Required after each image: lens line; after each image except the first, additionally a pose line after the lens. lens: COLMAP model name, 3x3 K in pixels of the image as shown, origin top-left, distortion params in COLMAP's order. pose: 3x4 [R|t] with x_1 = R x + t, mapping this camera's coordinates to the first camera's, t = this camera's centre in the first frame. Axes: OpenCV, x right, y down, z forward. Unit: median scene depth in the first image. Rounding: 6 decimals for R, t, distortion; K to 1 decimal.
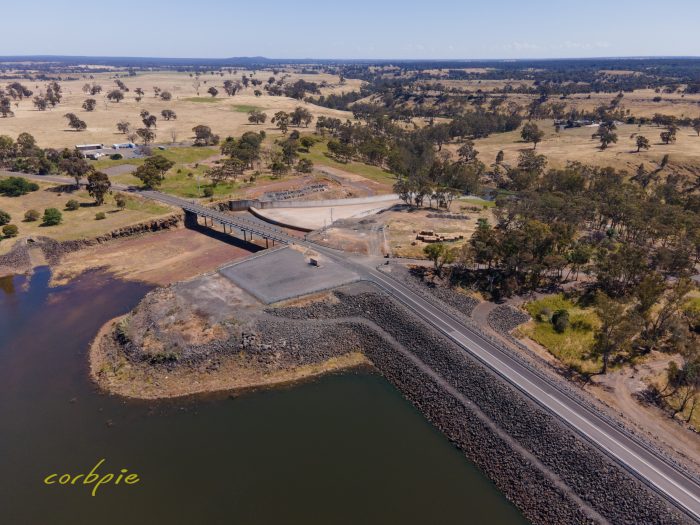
lens RADIAL K [[512.8, 0, 350.0], [0, 512.8, 262.5], [0, 0, 1]] dist [0.032169, 0.015467]
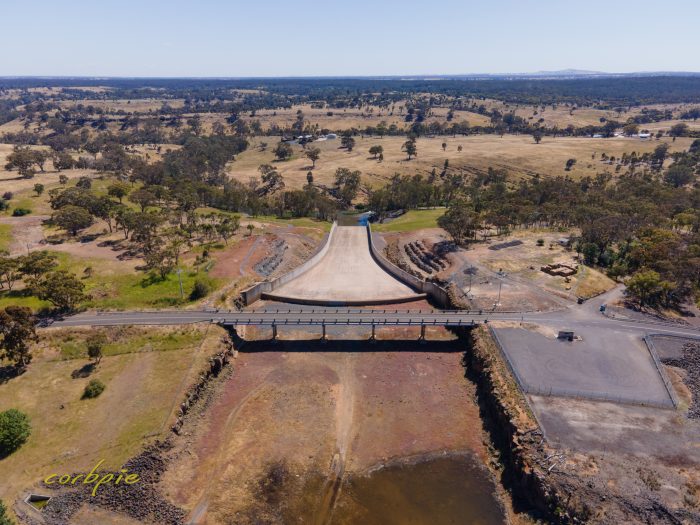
lens RADIAL K [[512.8, 0, 350.0], [0, 512.8, 262.5], [0, 0, 1]] dist [0.032169, 0.015467]
pose [[0.747360, -0.228798, 0.623782, -0.152768], [0.248153, 0.967020, 0.057380, -0.045847], [-0.616338, 0.111910, 0.779489, 0.112713]]
